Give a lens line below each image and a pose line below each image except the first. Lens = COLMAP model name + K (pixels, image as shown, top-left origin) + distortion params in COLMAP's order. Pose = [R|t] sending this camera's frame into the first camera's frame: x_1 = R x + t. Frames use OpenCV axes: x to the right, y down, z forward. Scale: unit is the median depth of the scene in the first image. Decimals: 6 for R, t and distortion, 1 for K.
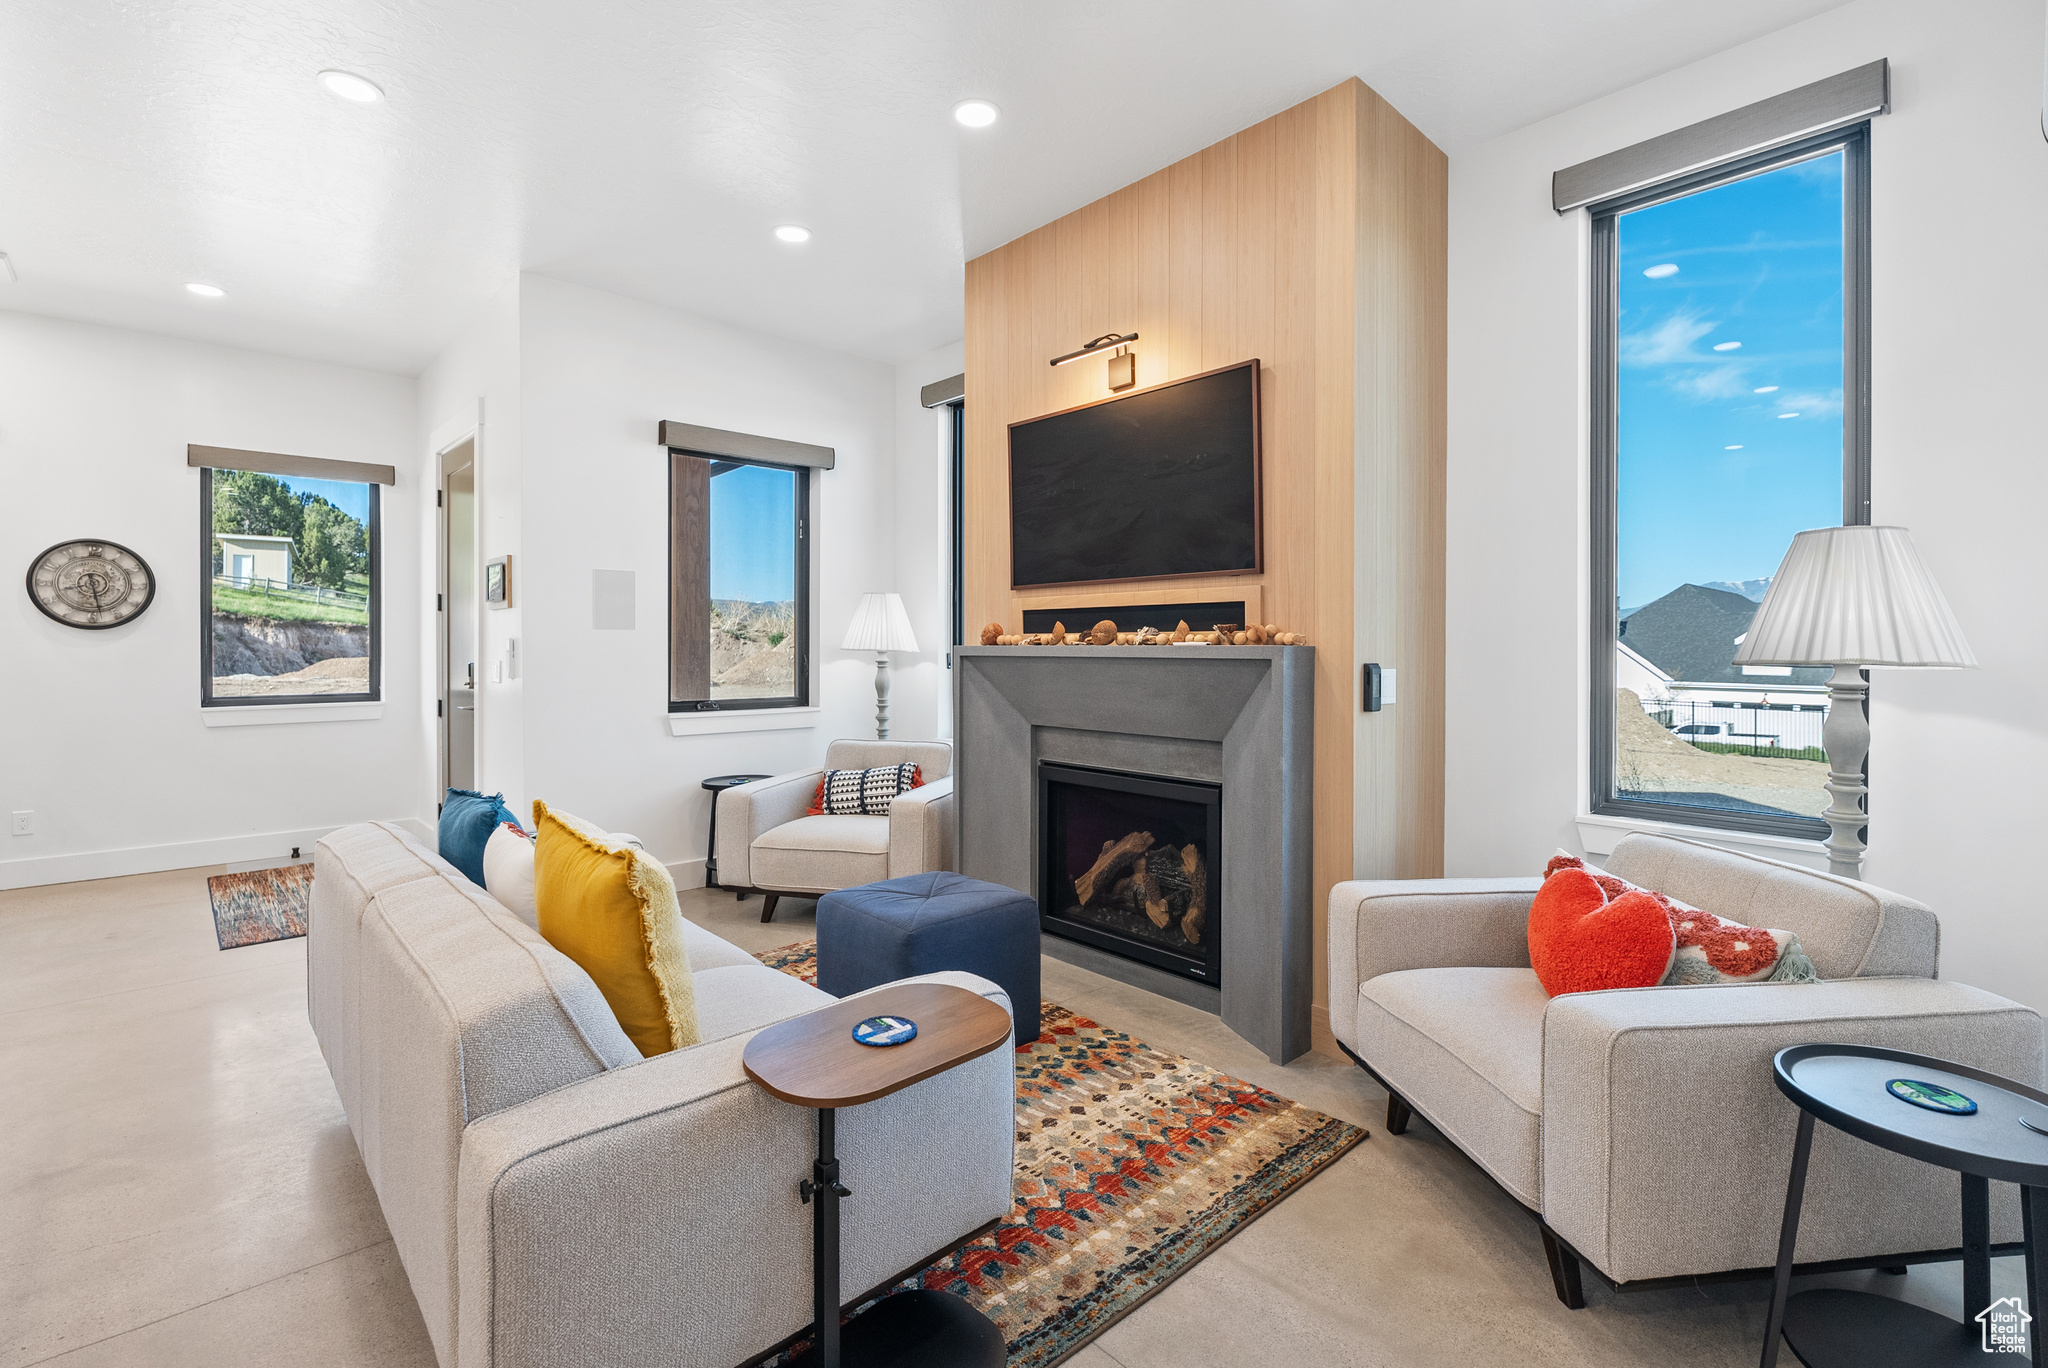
lens RADIAL K [[914.1, 0, 1025.2], [0, 914.1, 645.9], [0, 0, 1]] dist [-0.012119, 0.001142]
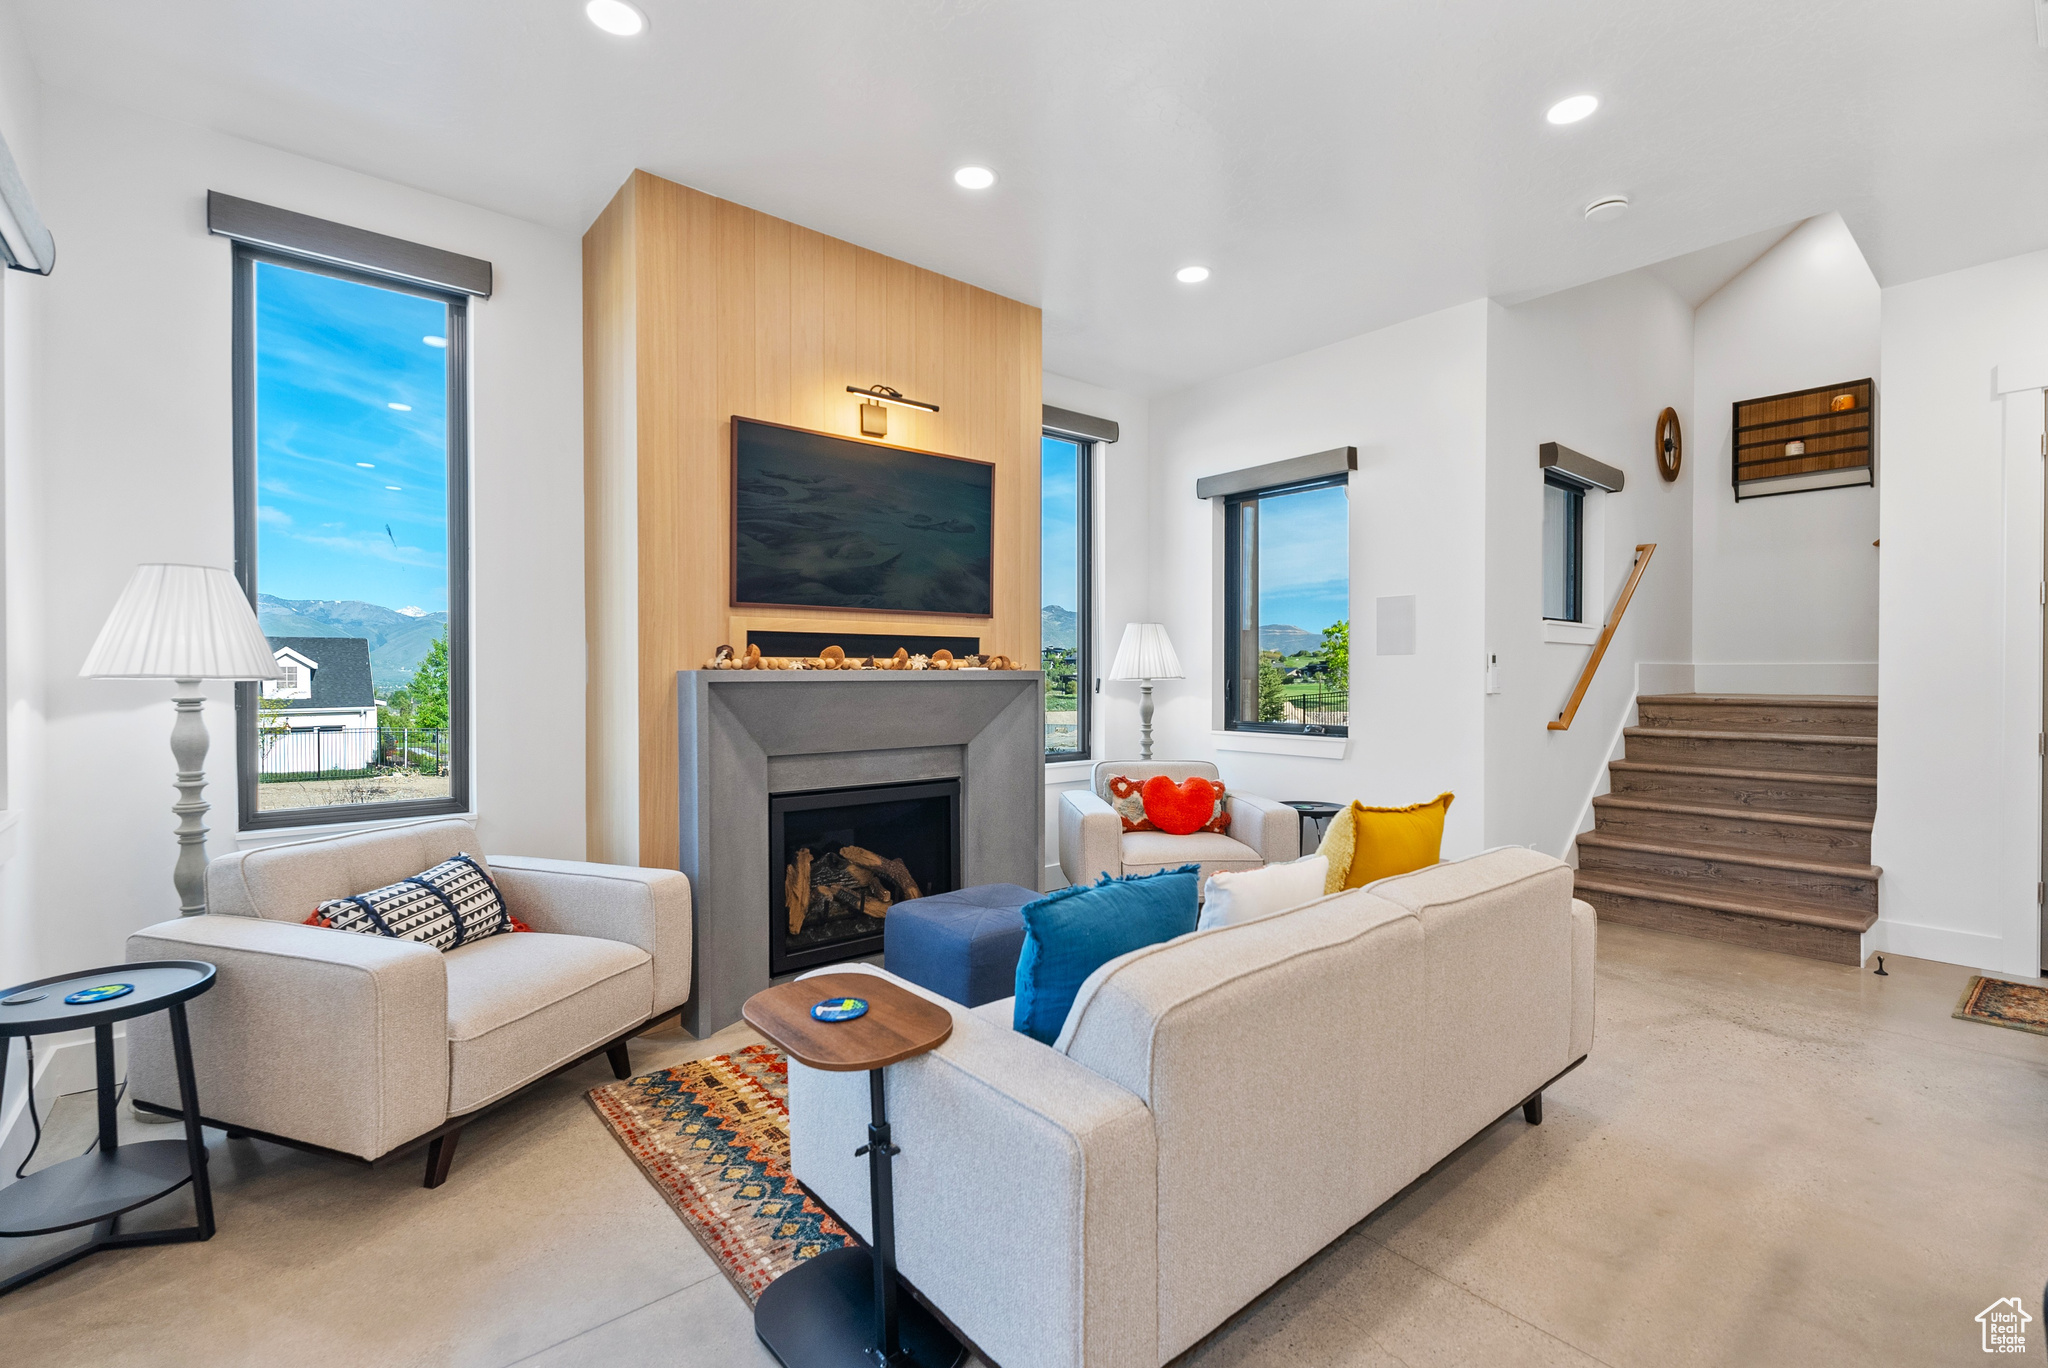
lens RADIAL K [[914.1, 0, 1023.7], [0, 914.1, 676.2], [0, 0, 1]] dist [-0.012119, 0.001142]
pose [[0.046080, -0.005017, 0.998925, -0.933539], [-0.000791, 0.999987, 0.005059, 0.001144], [-0.998937, -0.001023, 0.046075, 0.732981]]
